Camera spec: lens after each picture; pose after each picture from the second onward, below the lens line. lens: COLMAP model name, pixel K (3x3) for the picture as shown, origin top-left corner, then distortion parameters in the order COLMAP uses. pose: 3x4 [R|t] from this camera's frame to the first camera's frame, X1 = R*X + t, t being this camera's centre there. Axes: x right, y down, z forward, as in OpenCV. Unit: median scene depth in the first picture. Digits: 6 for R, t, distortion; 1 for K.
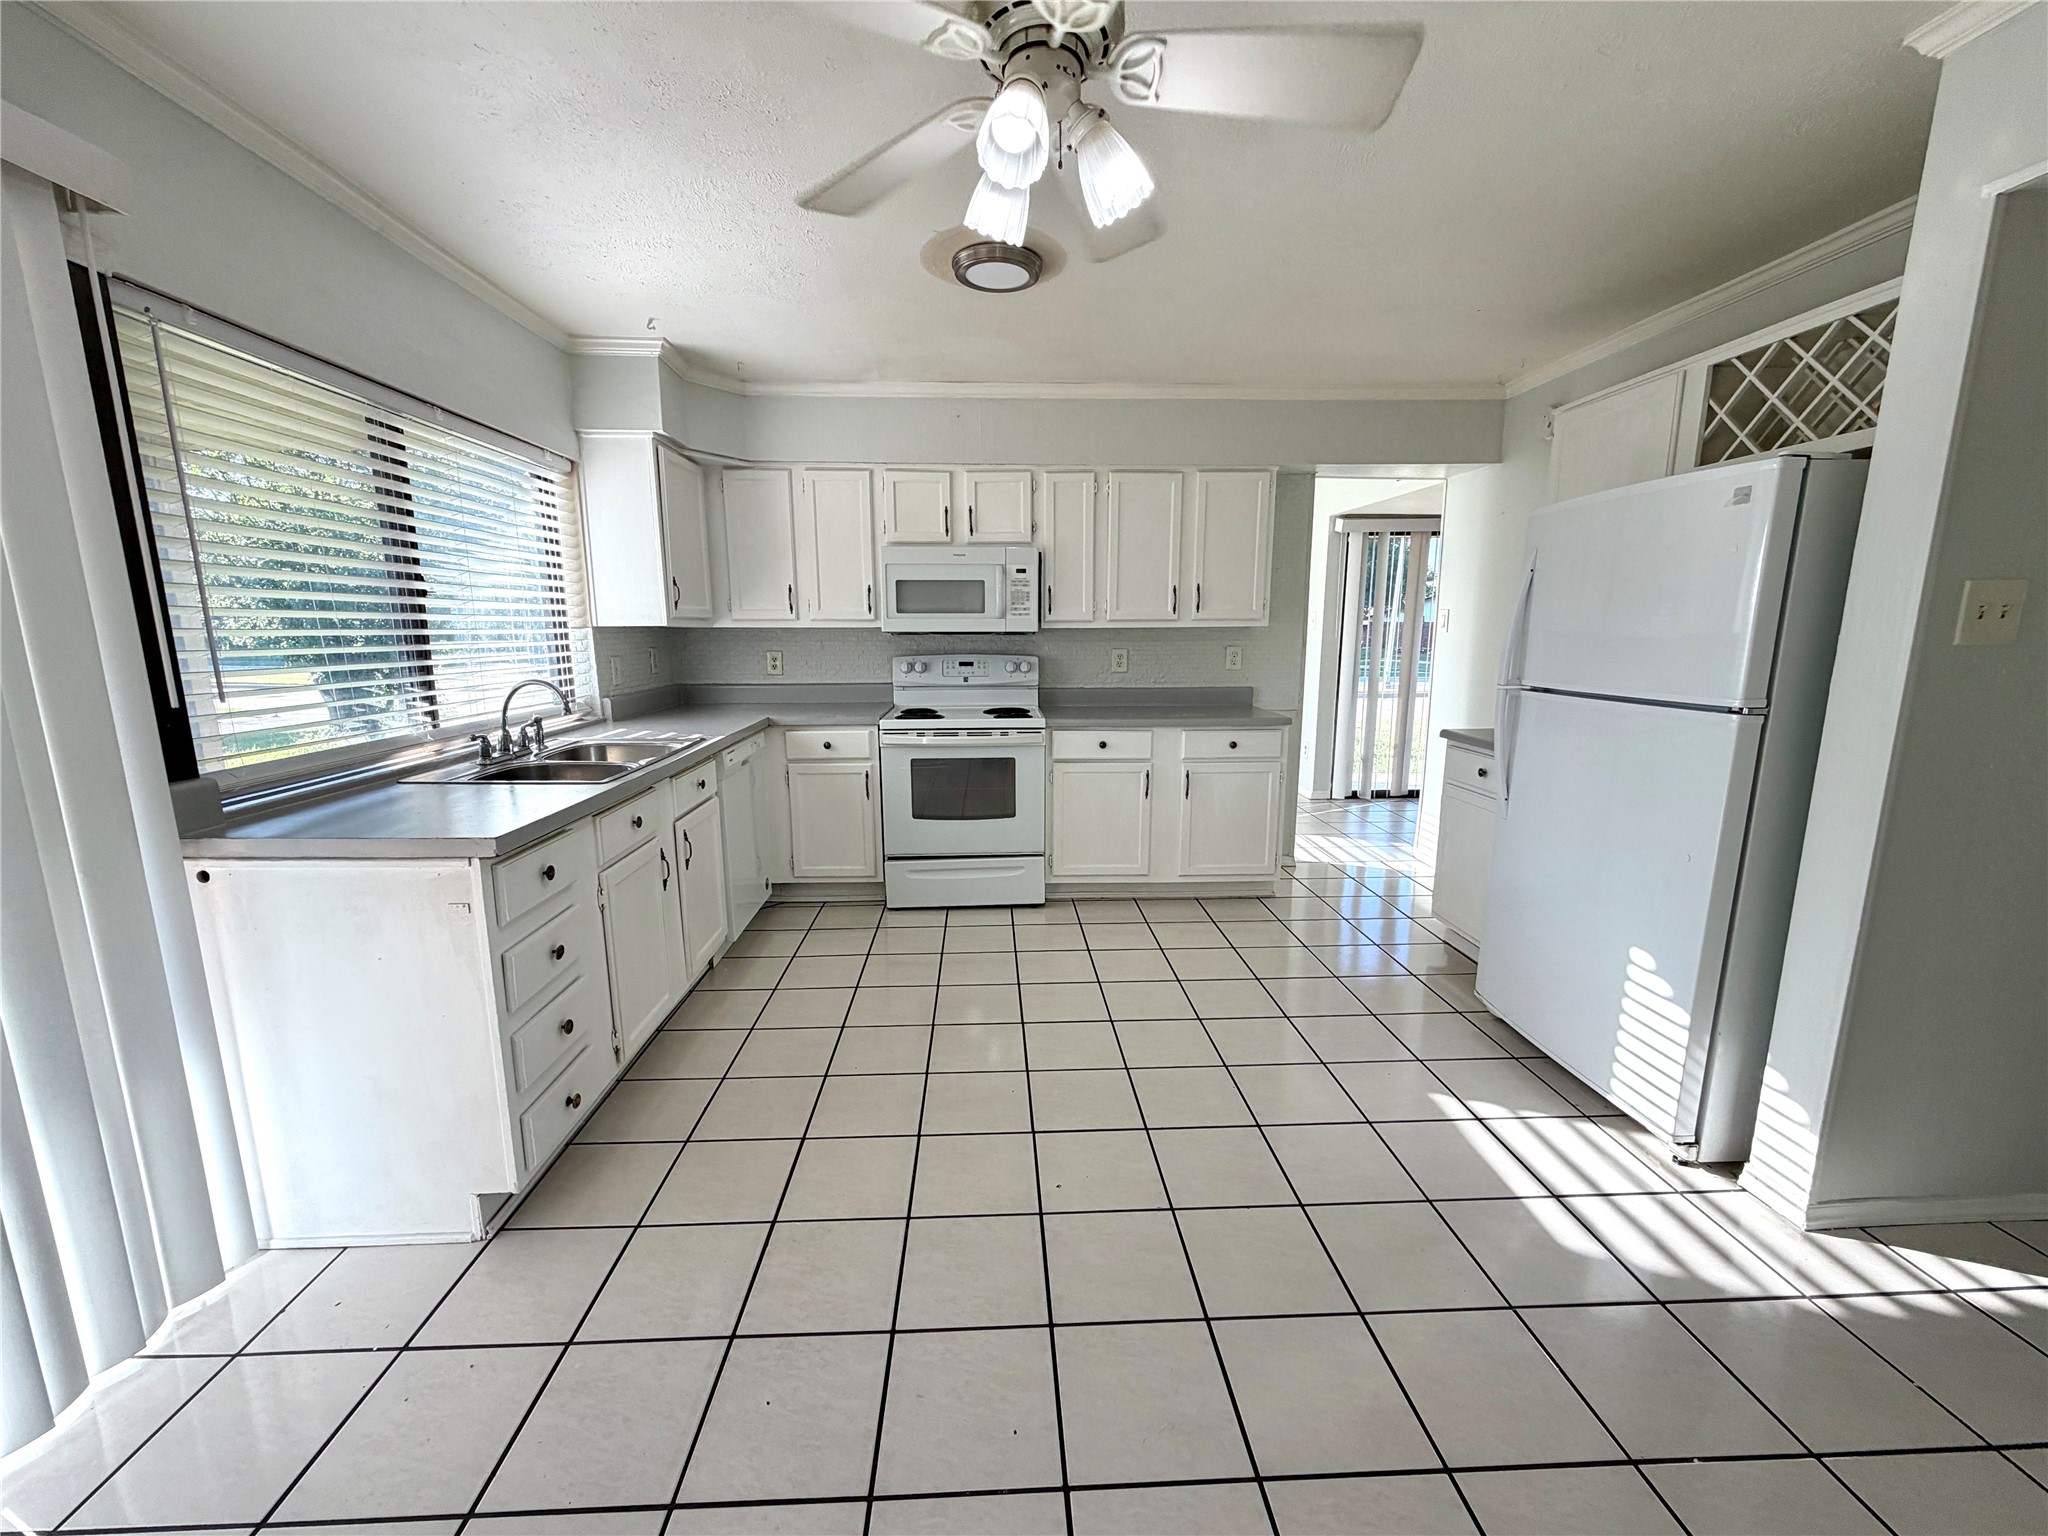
lens RADIAL K [[809.9, 0, 1017.5], [0, 809.9, 770.8], [0, 0, 1]] dist [0.000795, -0.000268]
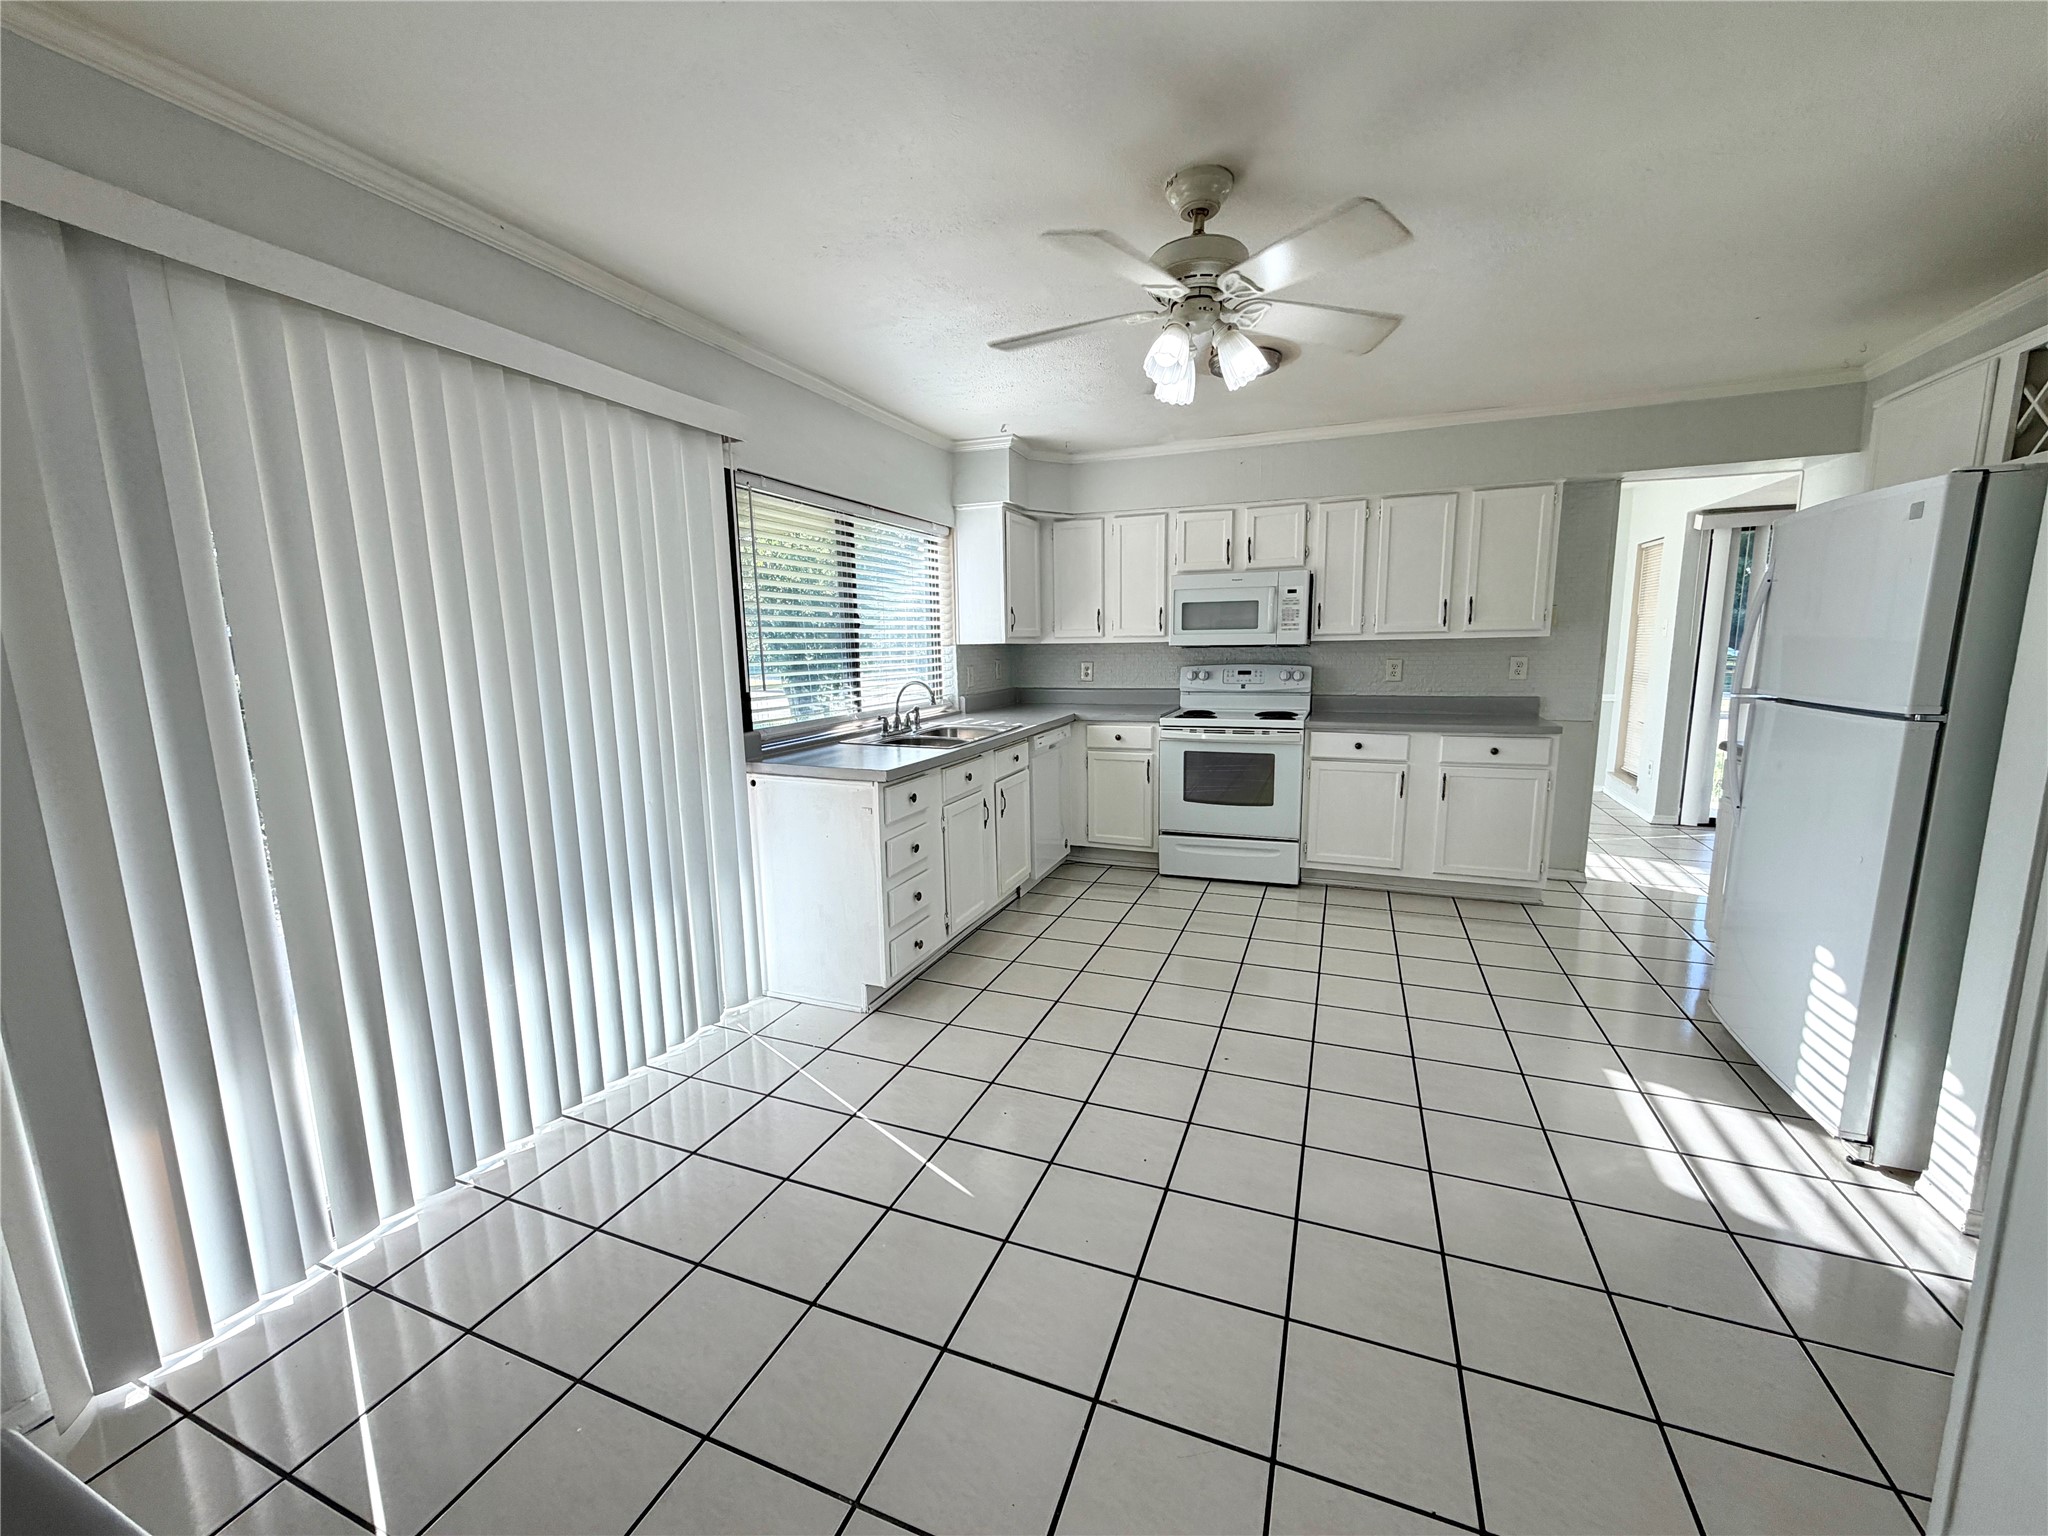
lens RADIAL K [[809.9, 0, 1020.4], [0, 809.9, 771.5], [0, 0, 1]] dist [0.000795, -0.000268]
pose [[0.912700, 0.052664, -0.405222, 0.147277], [-0.057961, 0.998319, -0.000803, 0.033356], [0.404498, 0.024220, 0.914218, -0.216102]]
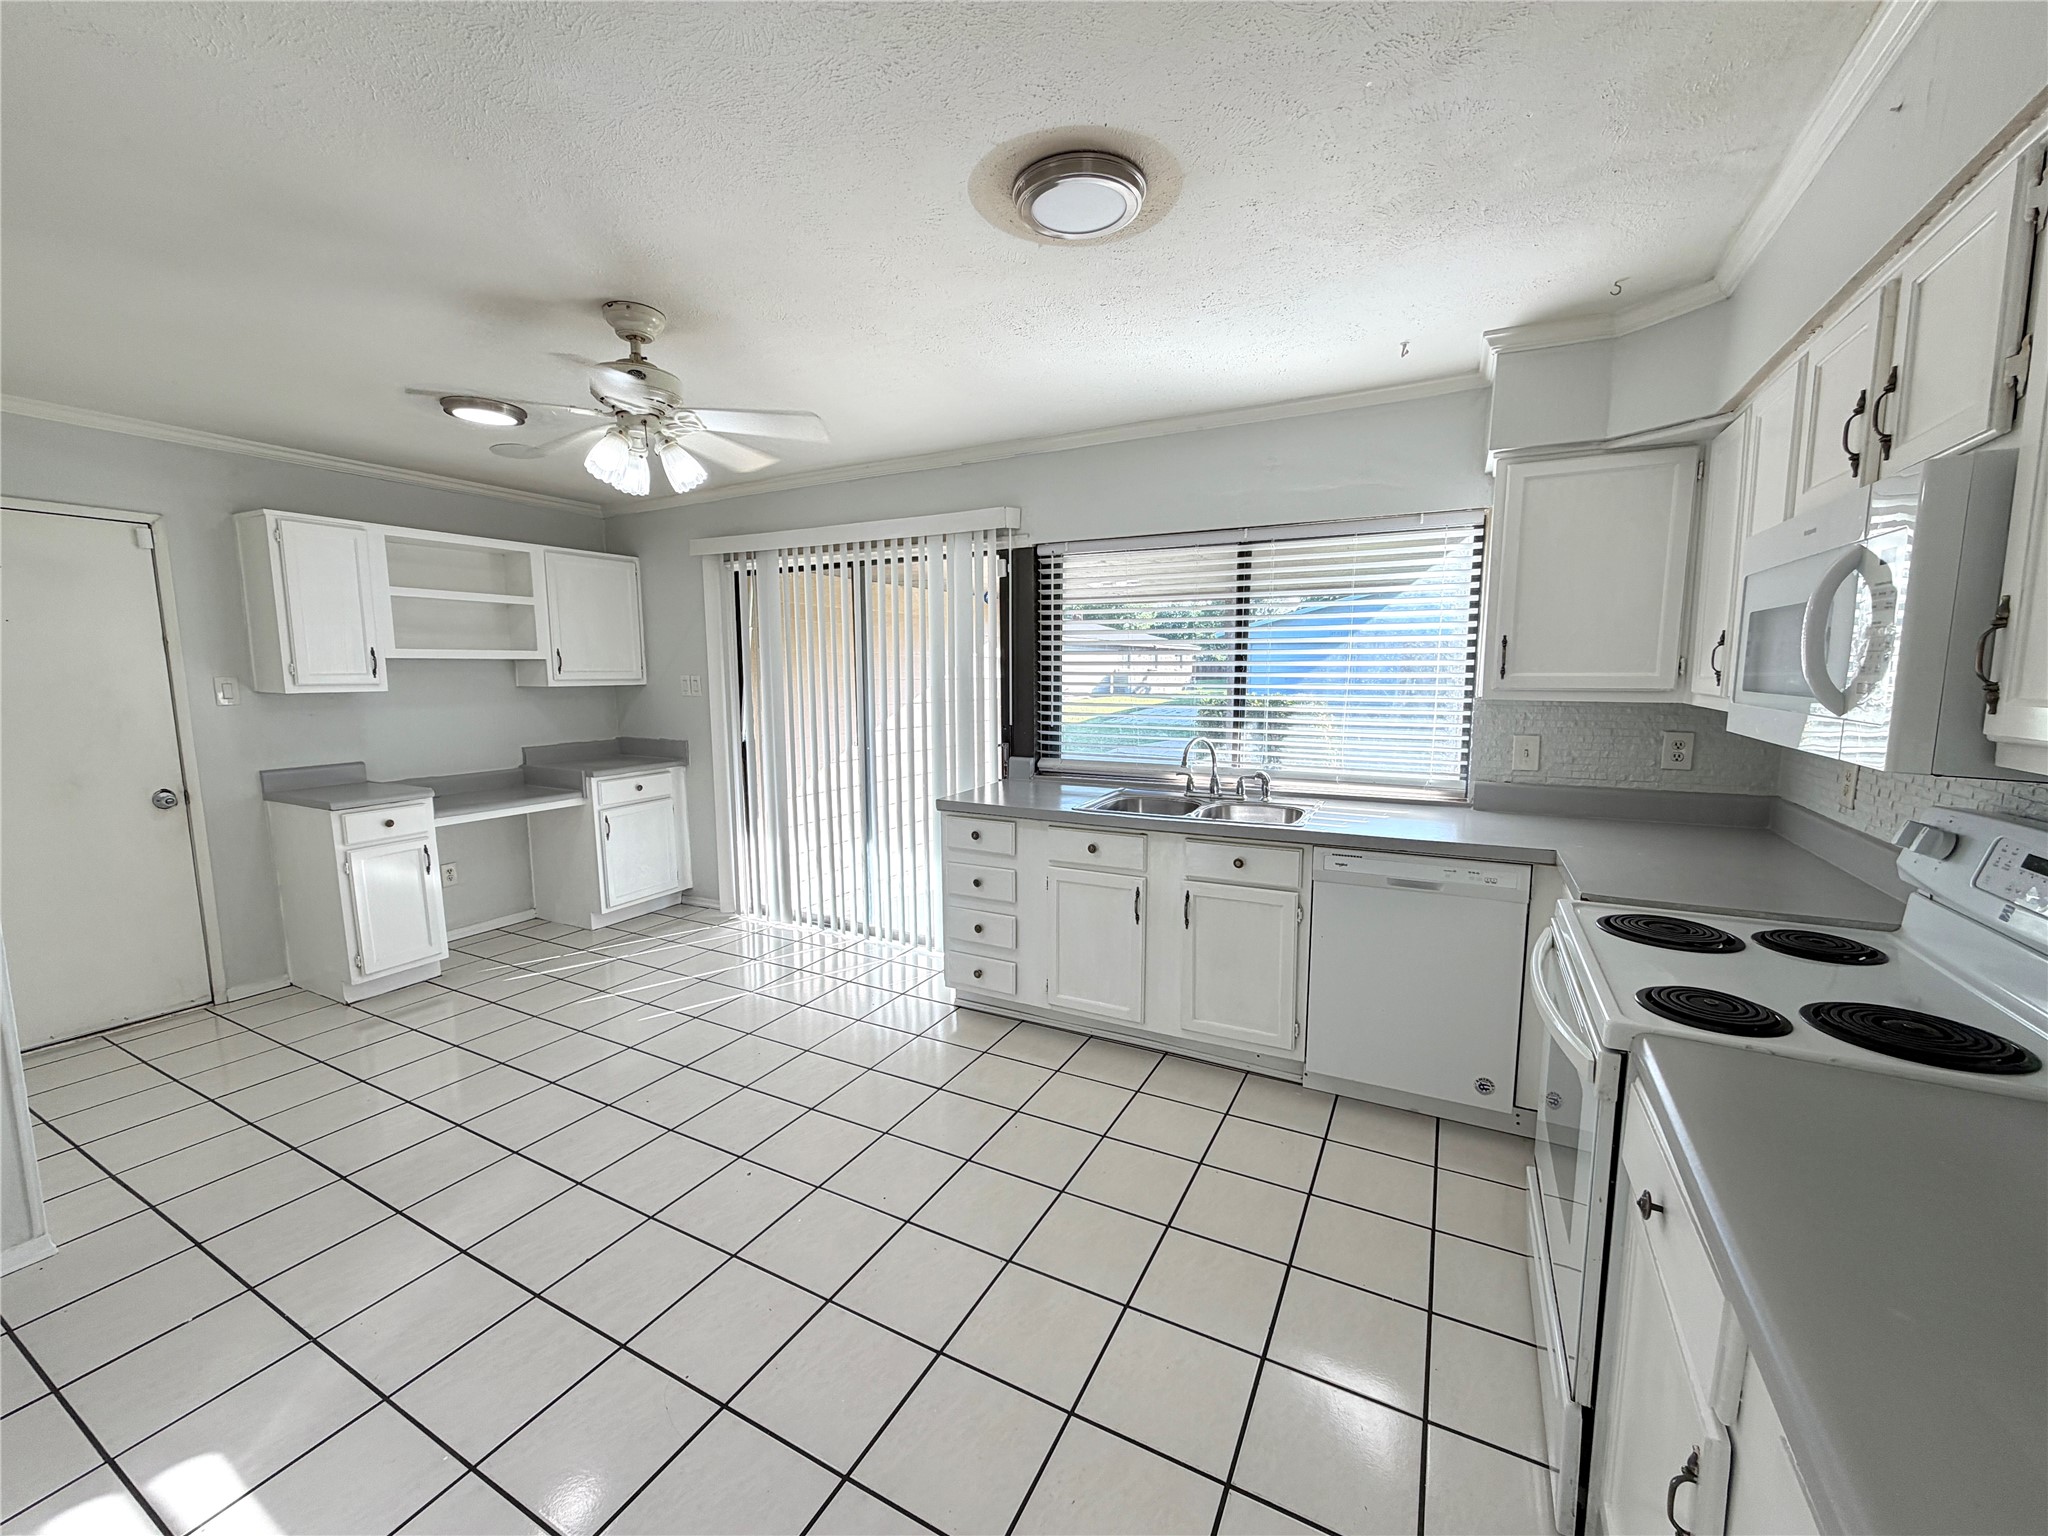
lens RADIAL K [[809.9, 0, 1026.8], [0, 809.9, 771.4], [0, 0, 1]] dist [0.000795, -0.000268]
pose [[-0.498140, 0.115352, -0.859390, 0.456858], [-0.148594, 0.965093, 0.215672, -0.214752], [0.854270, 0.235135, -0.463611, 1.001646]]
